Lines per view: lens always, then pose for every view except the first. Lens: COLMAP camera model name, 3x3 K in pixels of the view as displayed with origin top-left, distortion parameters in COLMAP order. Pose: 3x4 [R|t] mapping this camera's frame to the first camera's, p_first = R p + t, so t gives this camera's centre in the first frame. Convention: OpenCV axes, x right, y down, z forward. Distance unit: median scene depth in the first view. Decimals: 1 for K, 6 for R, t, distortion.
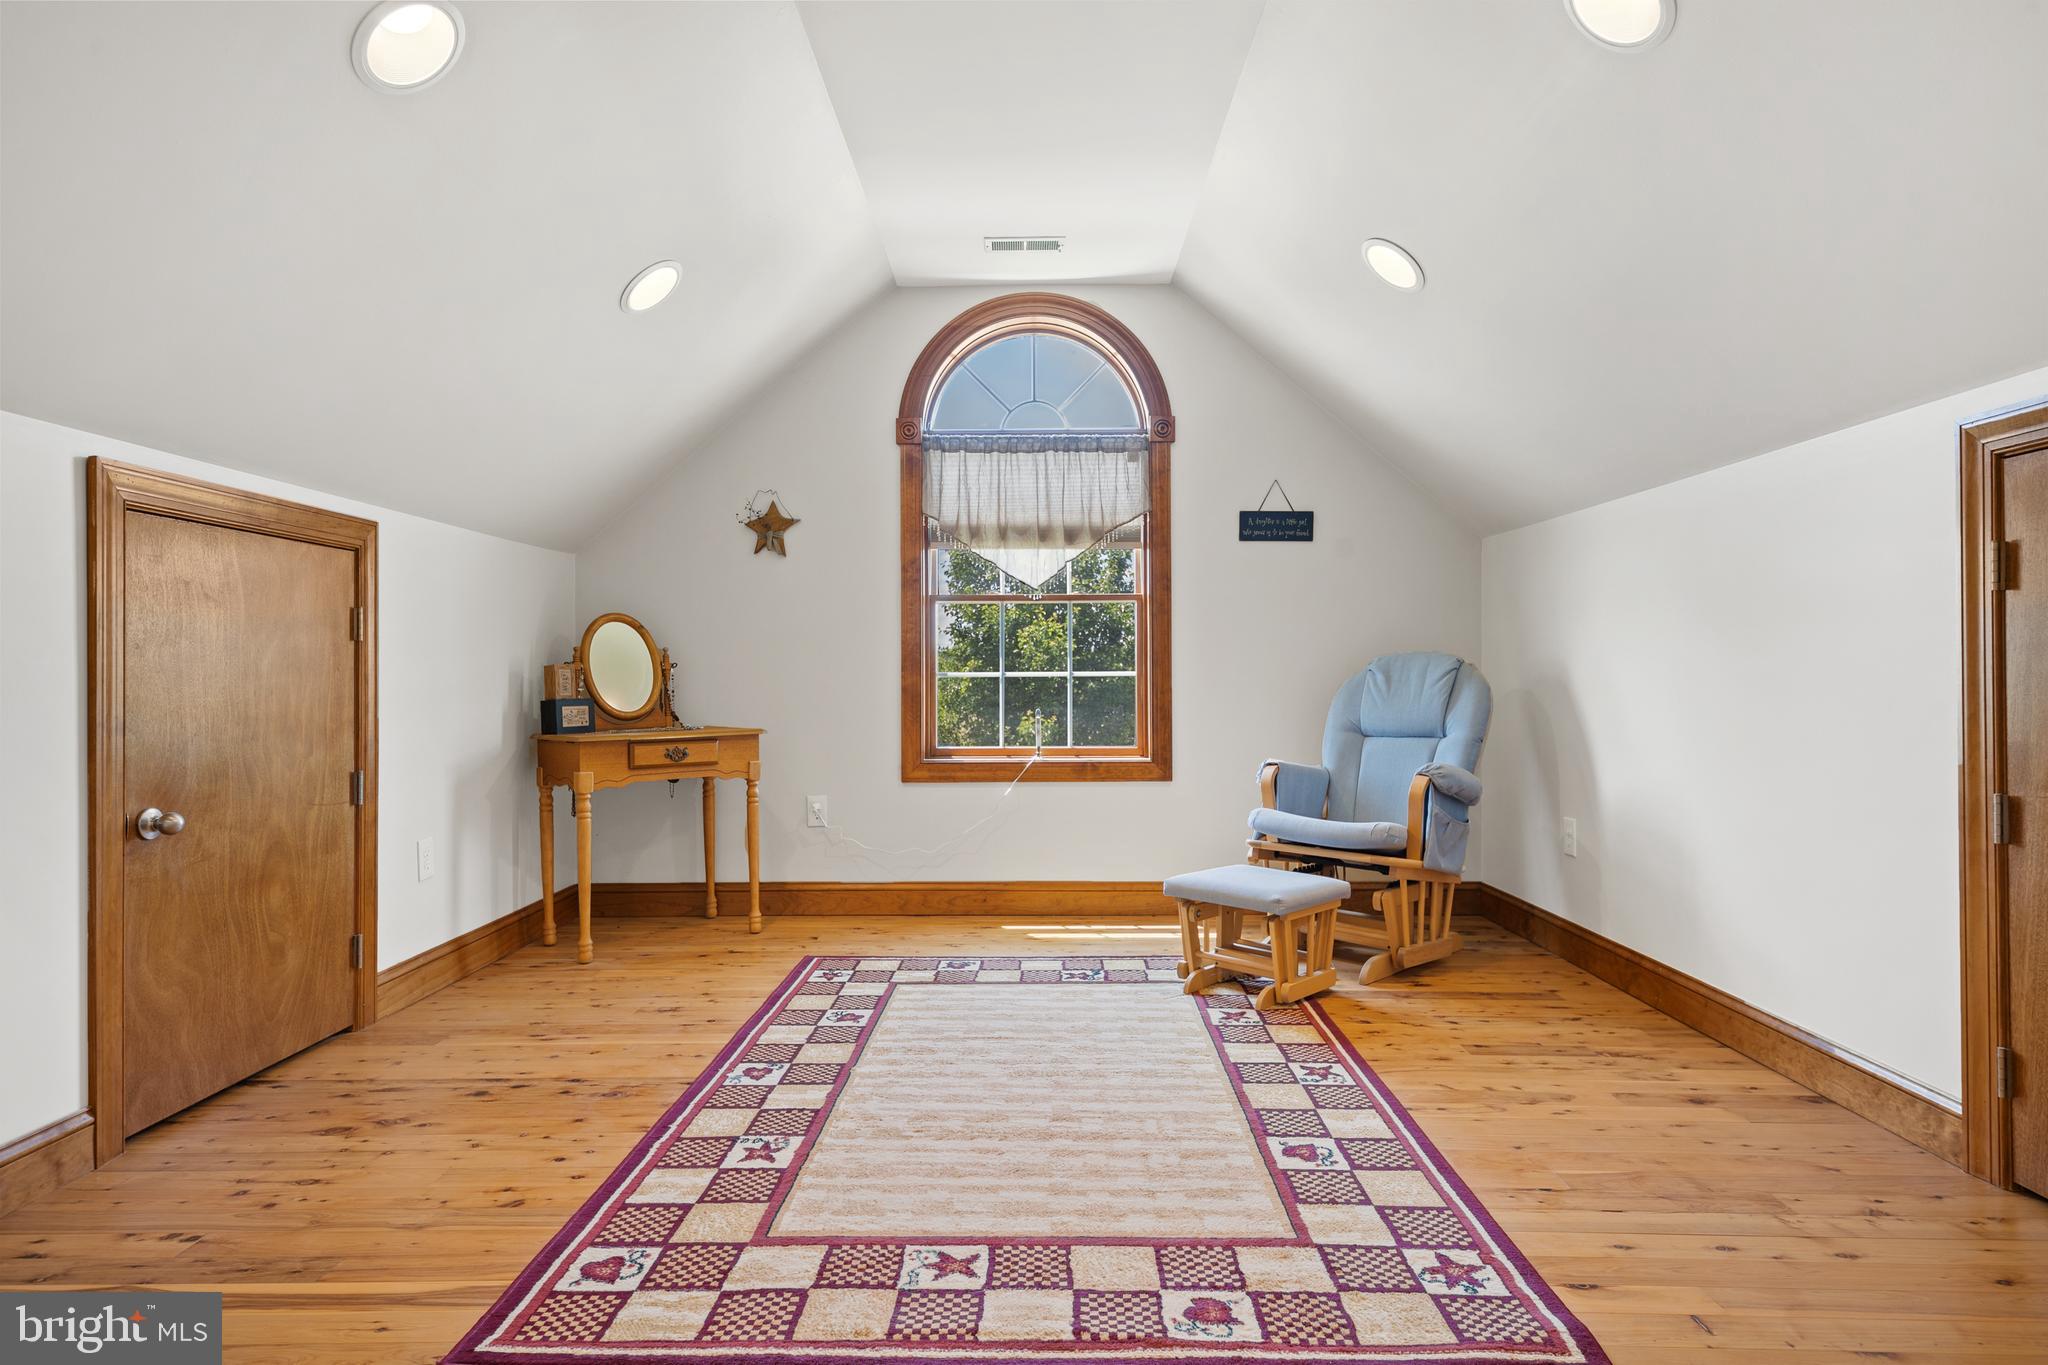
lens RADIAL K [[1131.8, 0, 1025.3], [0, 1131.8, 688.9], [0, 0, 1]] dist [0.009539, 0.002288]
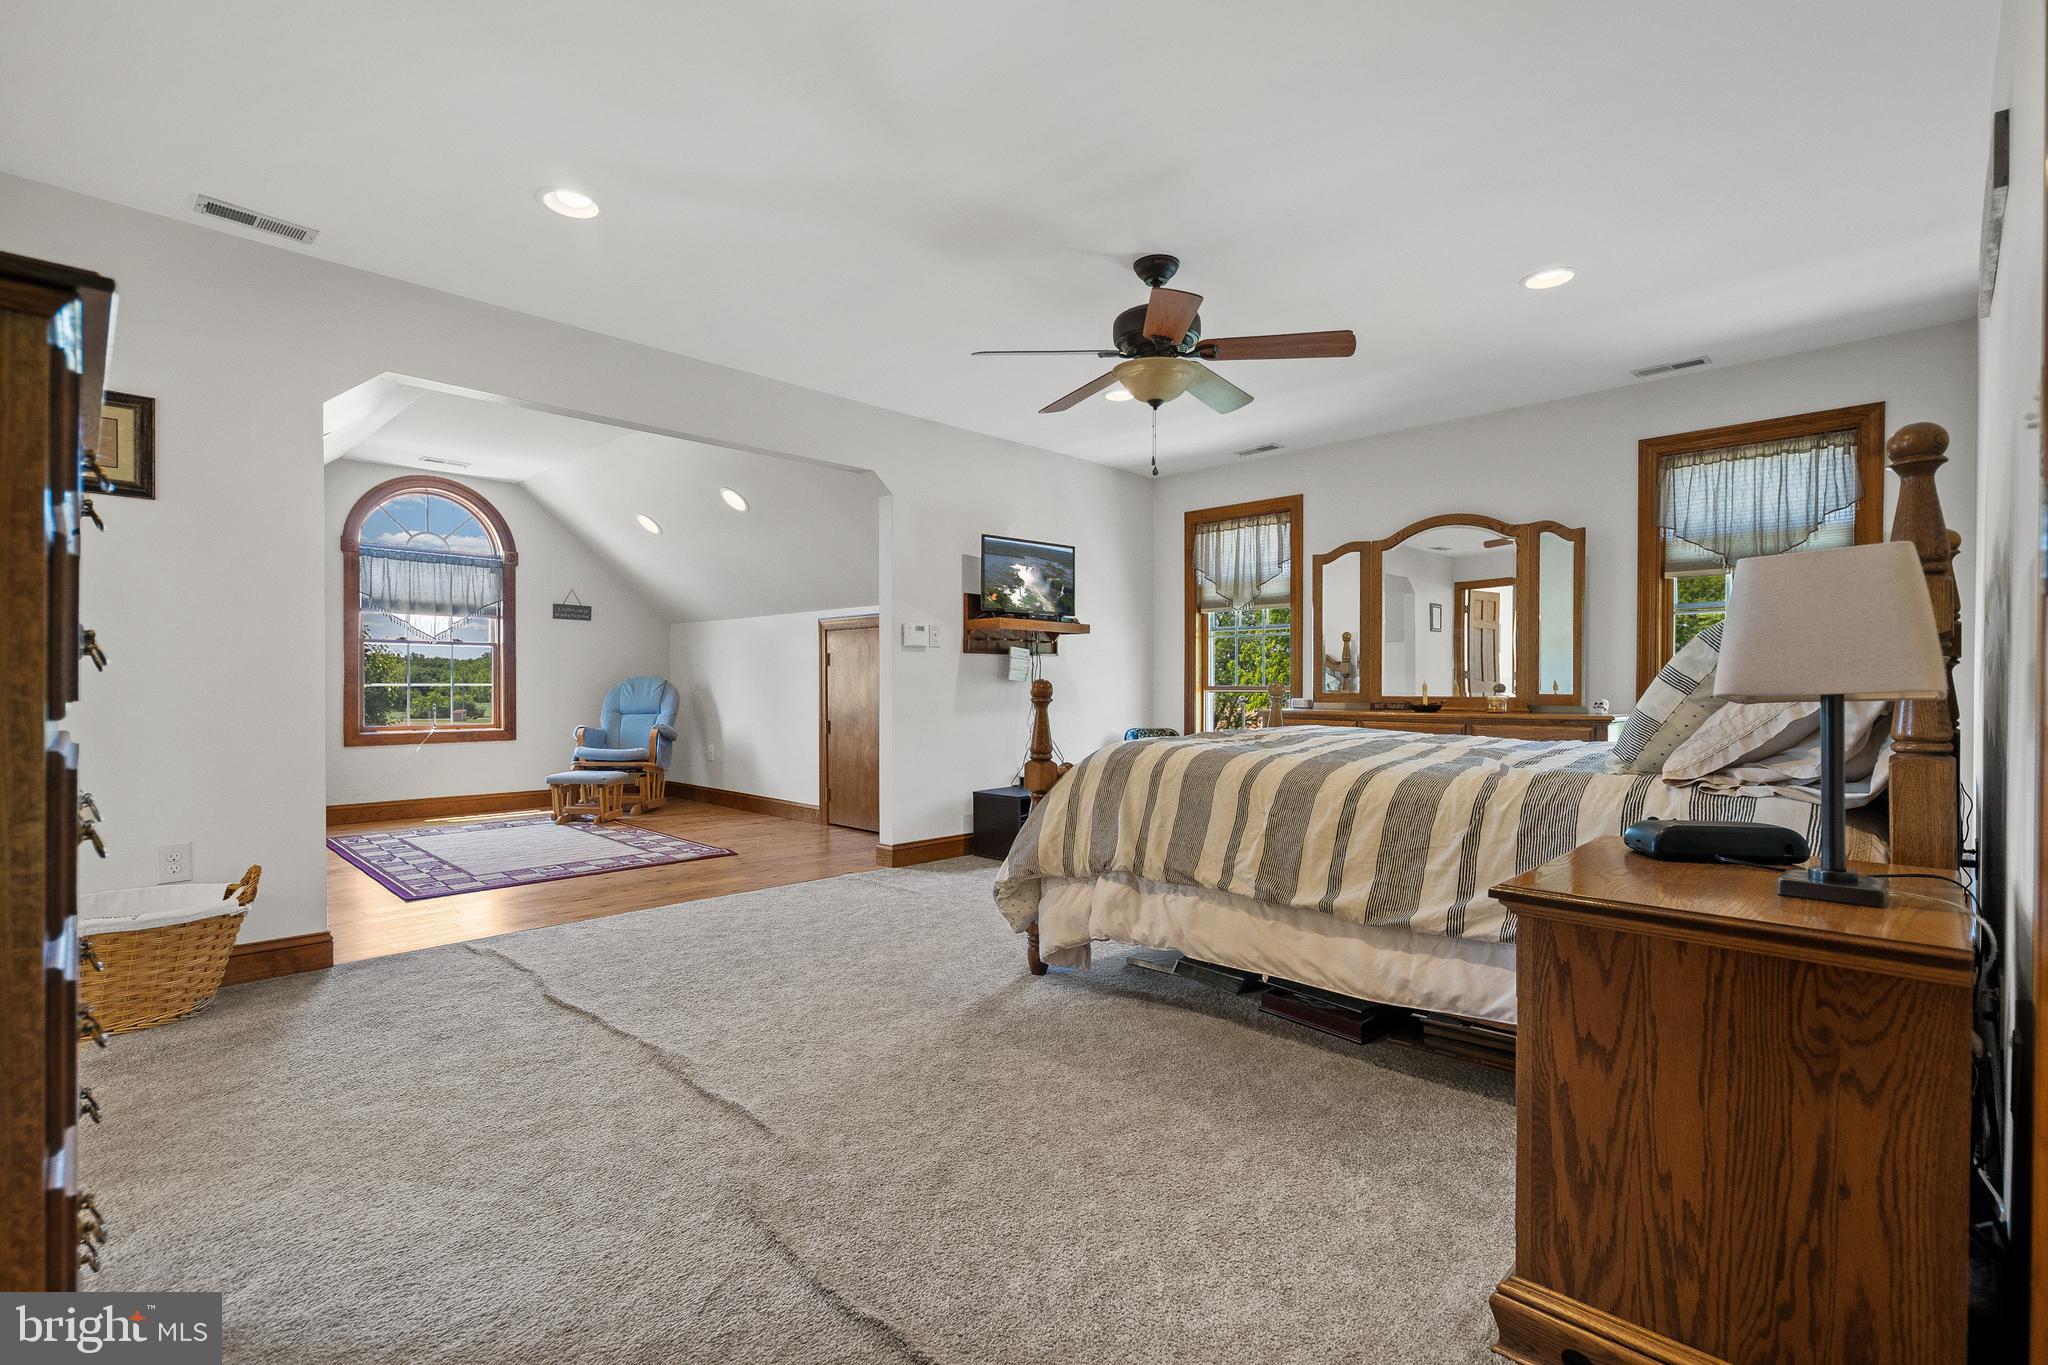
lens RADIAL K [[934.4, 0, 1027.7], [0, 934.4, 692.0], [0, 0, 1]] dist [0.001911, 0.000197]
pose [[0.693334, 0.001657, 0.720614, -0.433959], [-0.000494, 0.999998, -0.001825, 0.002205], [-0.720616, 0.000909, 0.693334, -0.774627]]
